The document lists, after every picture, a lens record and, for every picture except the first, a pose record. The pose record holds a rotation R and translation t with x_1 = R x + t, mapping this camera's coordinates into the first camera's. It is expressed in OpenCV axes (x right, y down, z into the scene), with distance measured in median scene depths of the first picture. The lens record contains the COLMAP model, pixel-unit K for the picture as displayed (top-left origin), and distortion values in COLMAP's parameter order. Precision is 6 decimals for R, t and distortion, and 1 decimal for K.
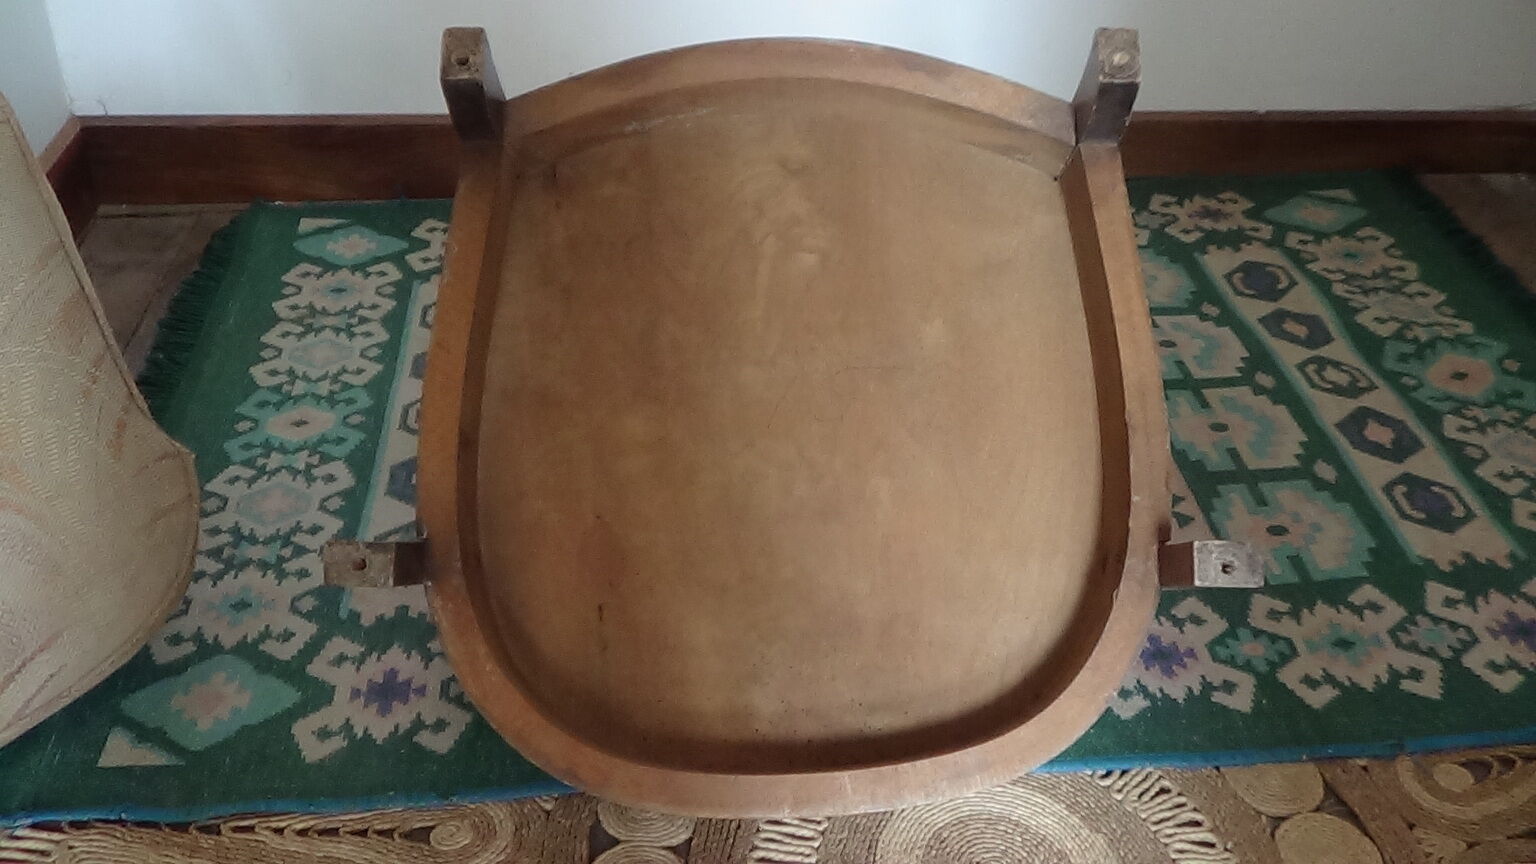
lens RADIAL K [[1482.1, 0, 768.3], [0, 1482.1, 429.3], [0, 0, 1]] dist [0.016018, 0.000000]
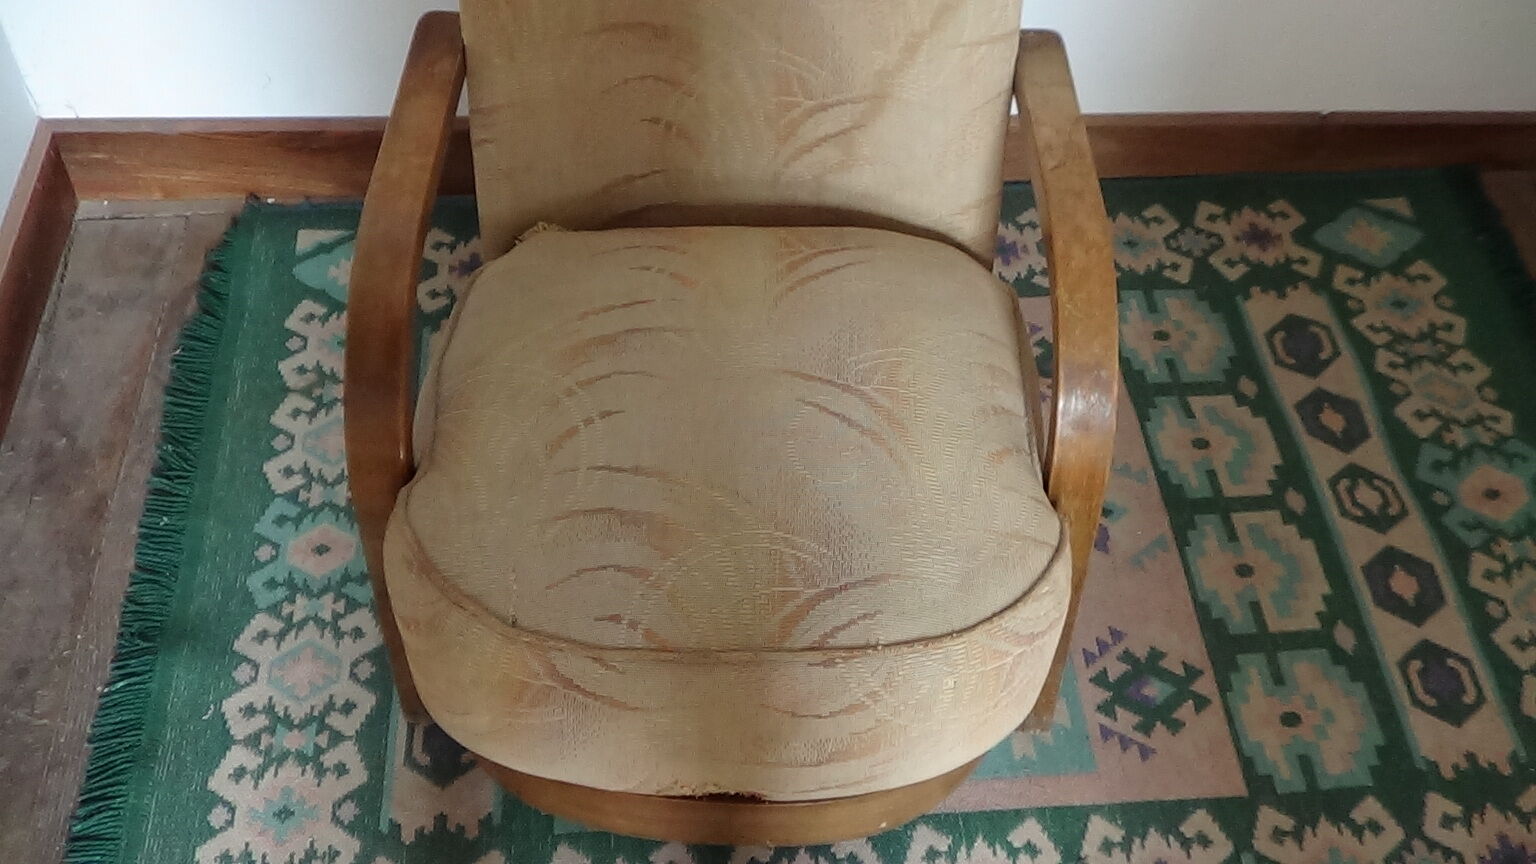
lens RADIAL K [[1482.1, 0, 770.6], [0, 1482.1, 432.5], [0, 0, 1]] dist [0.016018, 0.000000]
pose [[0.999682, 0.021077, 0.013814, -0.029551], [-0.024192, 0.956169, 0.291813, -0.357374], [-0.007058, -0.292055, 0.956375, 0.069692]]
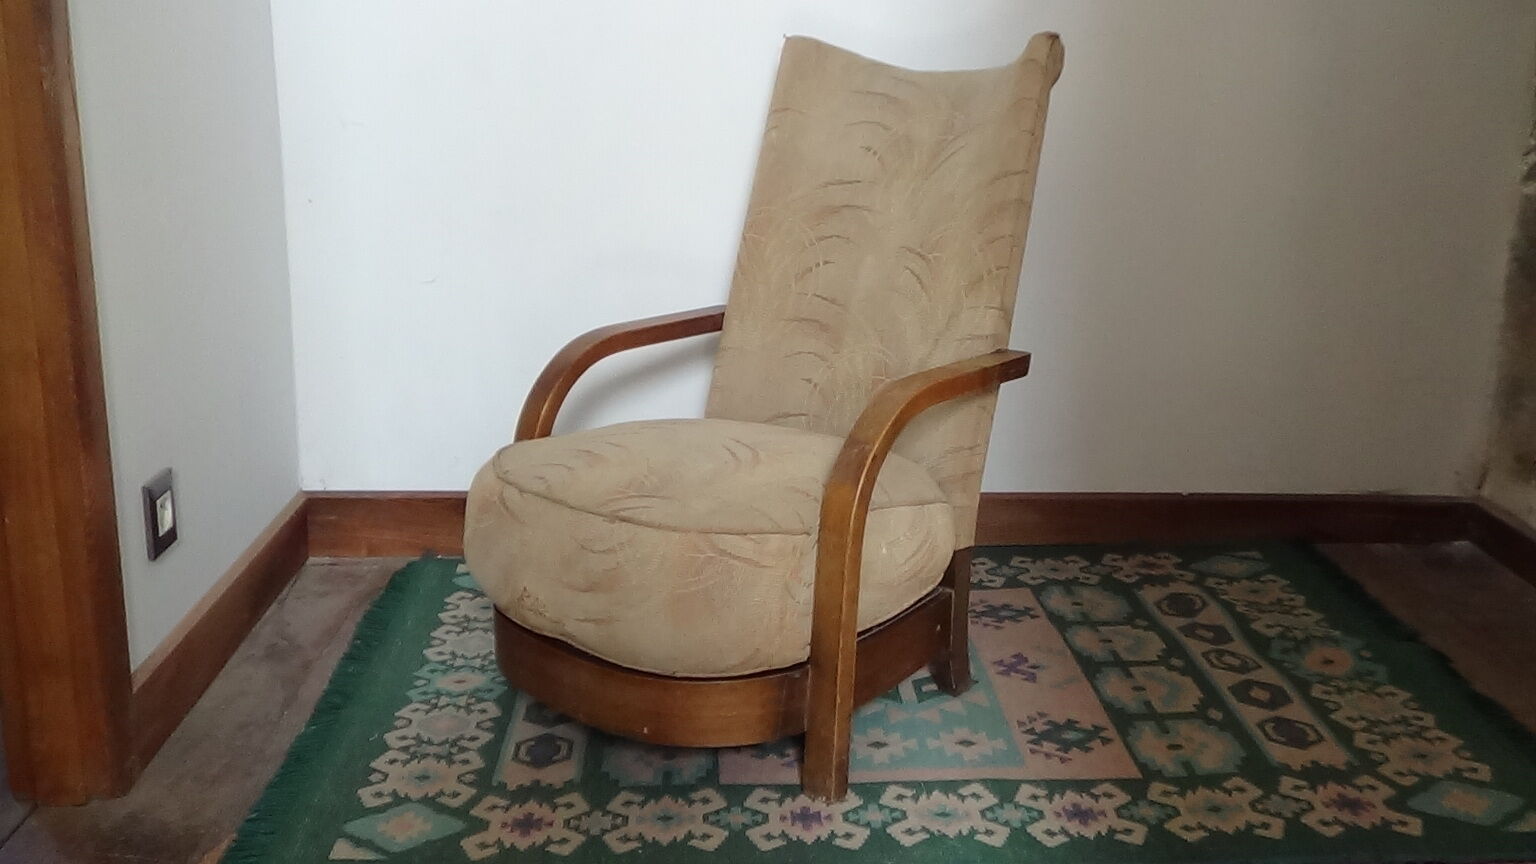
lens RADIAL K [[1482.1, 0, 765.5], [0, 1482.1, 429.8], [0, 0, 1]] dist [0.016018, 0.000000]
pose [[0.998892, -0.002542, -0.047003, 0.029544], [-0.013231, 0.943121, -0.332186, 0.217614], [0.045174, 0.332440, 0.942042, -0.339576]]
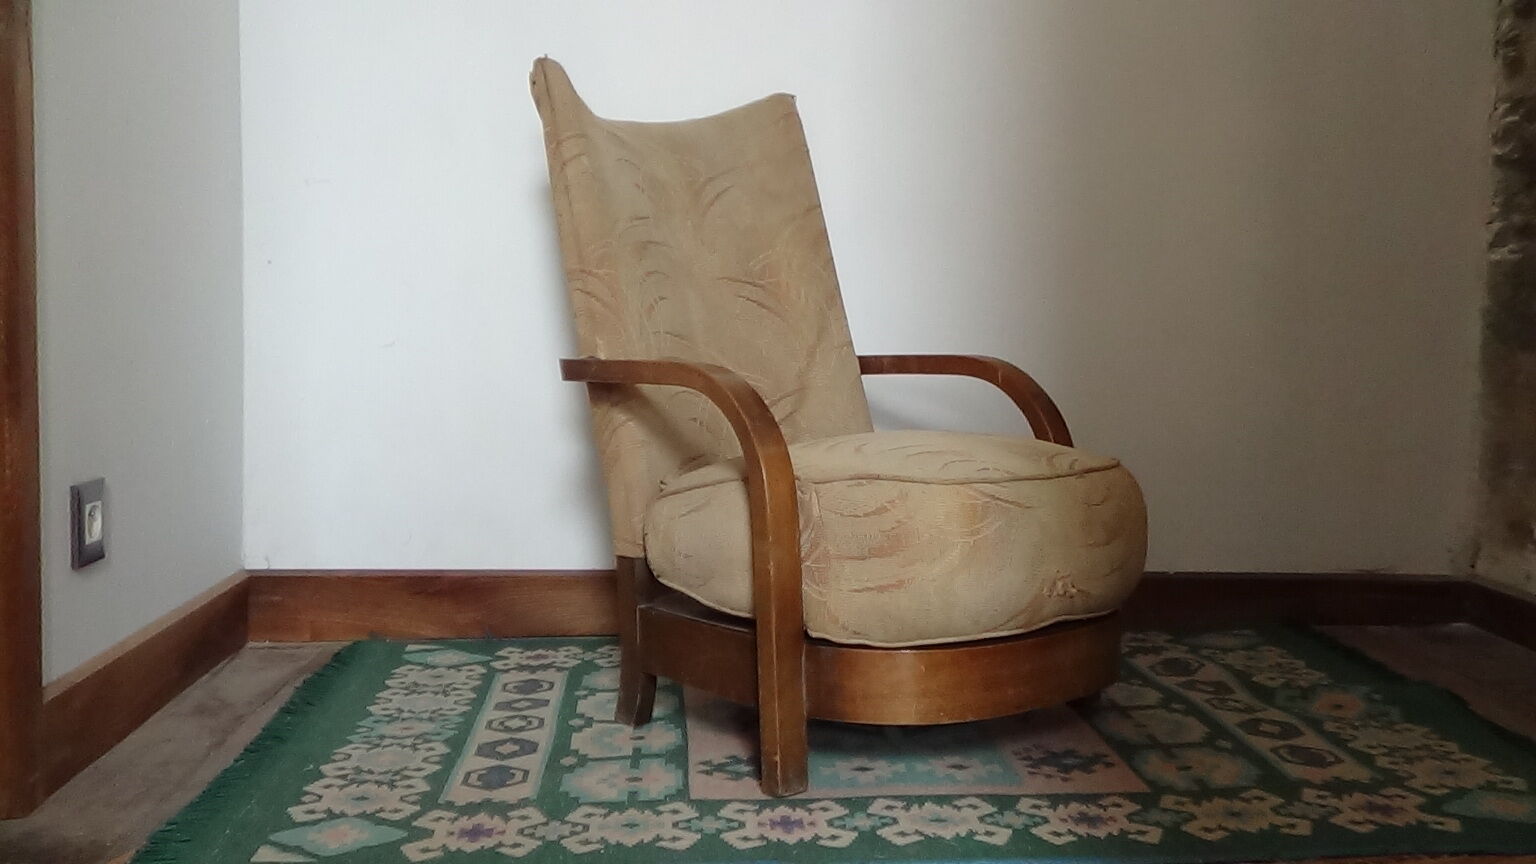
lens RADIAL K [[1482.1, 0, 764.5], [0, 1482.1, 429.3], [0, 0, 1]] dist [0.016018, 0.000000]
pose [[0.999745, -0.012891, -0.018552, 0.014381], [0.002000, 0.868479, -0.495721, 0.381862], [0.022502, 0.495558, 0.868283, -0.204060]]
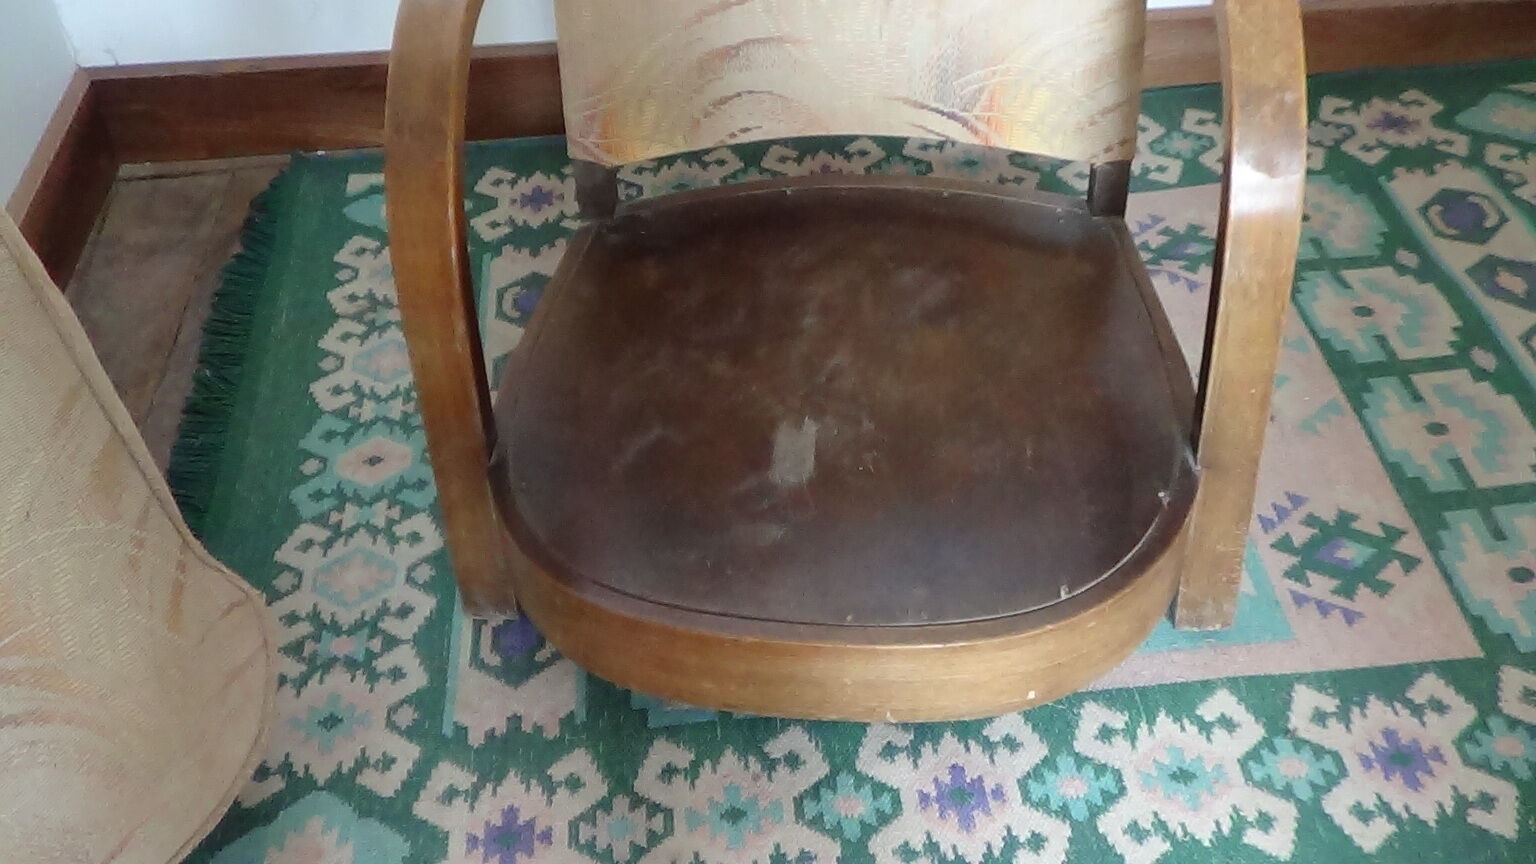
lens RADIAL K [[1482.1, 0, 771.3], [0, 1482.1, 426.8], [0, 0, 1]] dist [0.016018, 0.000000]
pose [[0.998949, -0.034164, -0.030560, -0.051066], [0.038451, 0.987485, 0.152955, -0.141695], [0.024952, -0.153969, 0.987761, 0.136852]]
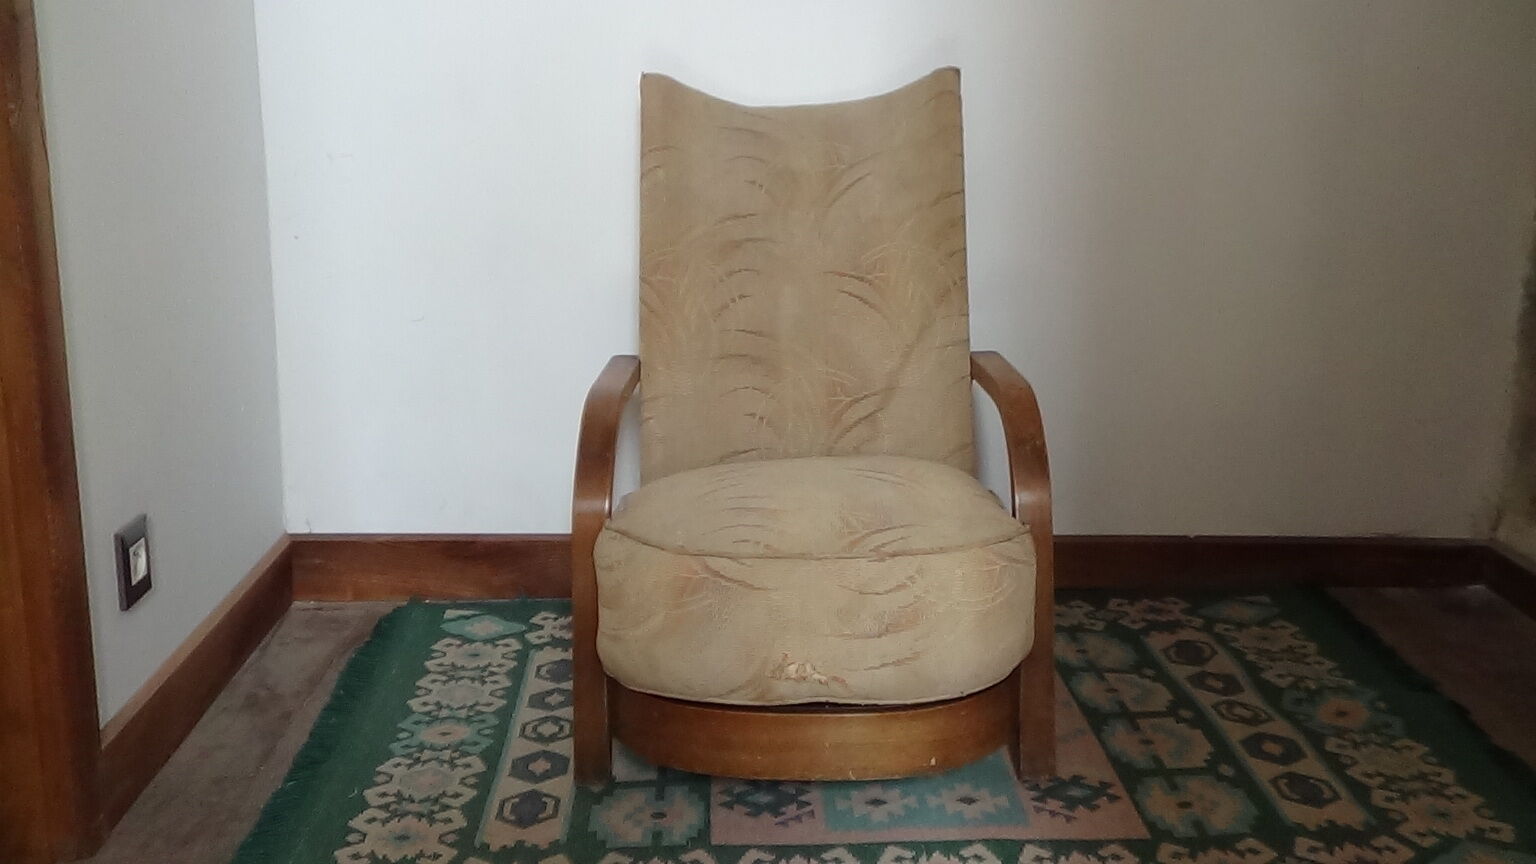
lens RADIAL K [[1482.1, 0, 766.1], [0, 1482.1, 428.9], [0, 0, 1]] dist [0.016018, 0.000000]
pose [[0.998820, -0.003425, -0.048448, 0.034556], [-0.013868, 0.935875, -0.352059, 0.194259], [0.046546, 0.352315, 0.934723, -0.307351]]
